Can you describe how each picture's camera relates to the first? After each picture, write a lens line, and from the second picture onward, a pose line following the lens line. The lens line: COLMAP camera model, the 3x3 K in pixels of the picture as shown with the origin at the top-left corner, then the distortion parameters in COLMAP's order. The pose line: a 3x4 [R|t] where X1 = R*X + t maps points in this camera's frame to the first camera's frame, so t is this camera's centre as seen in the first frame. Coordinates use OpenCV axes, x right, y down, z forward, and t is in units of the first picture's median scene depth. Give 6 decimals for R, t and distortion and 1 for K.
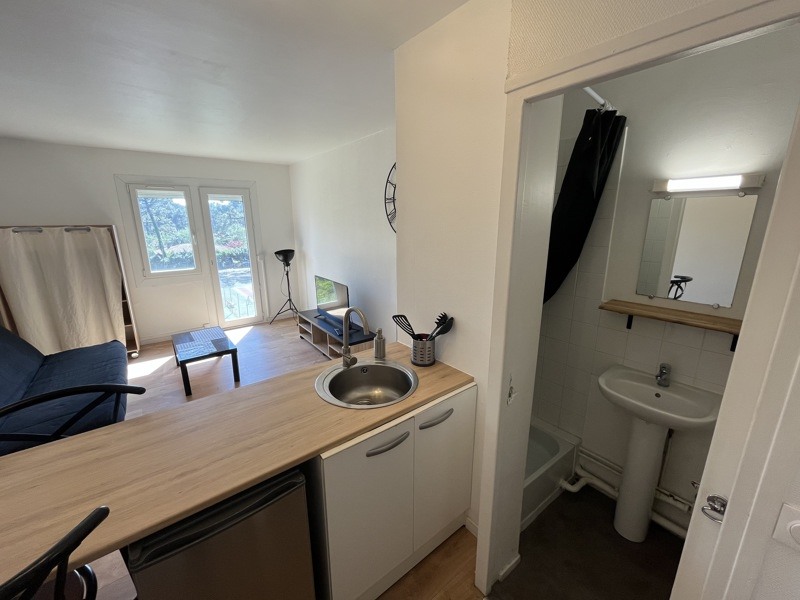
lens RADIAL K [[324.8, 0, 398.4], [0, 324.8, 298.9], [0, 0, 1]] dist [-0.001550, -0.000626]
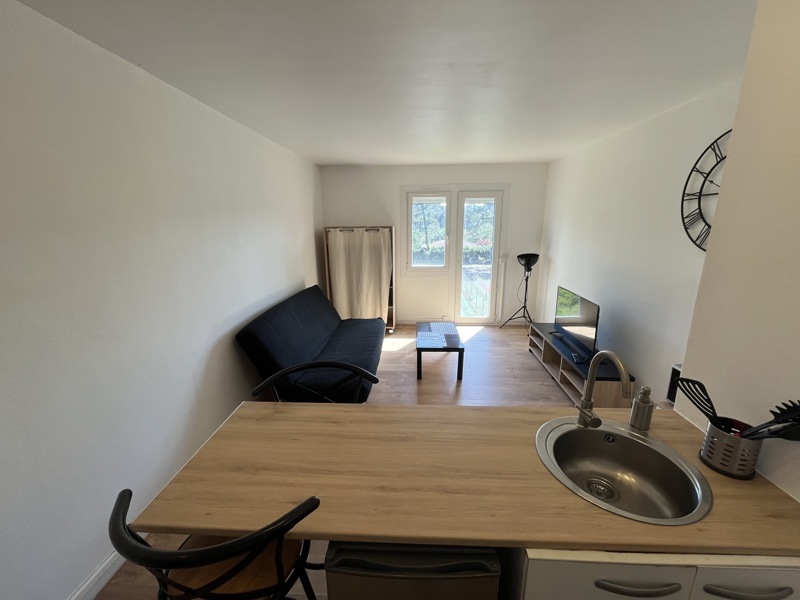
lens RADIAL K [[324.8, 0, 398.5], [0, 324.8, 298.9], [0, 0, 1]] dist [-0.001550, -0.000626]
pose [[0.755931, 0.152715, -0.636590, -0.024306], [-0.151592, 0.986814, 0.056721, -0.027646], [0.636858, 0.053625, 0.769114, 0.067218]]
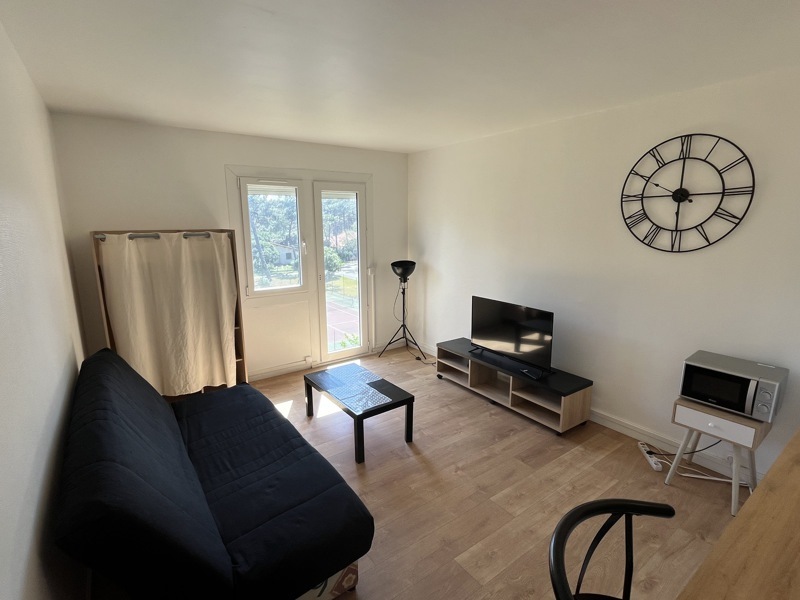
lens RADIAL K [[395.8, 0, 394.4], [0, 395.8, 298.7], [0, 0, 1]] dist [0.010147, -0.000189]
pose [[0.999295, 0.009407, -0.036353, -0.492145], [-0.010993, 0.998986, -0.043660, -0.029653], [0.035905, 0.044029, 0.998385, 0.088517]]
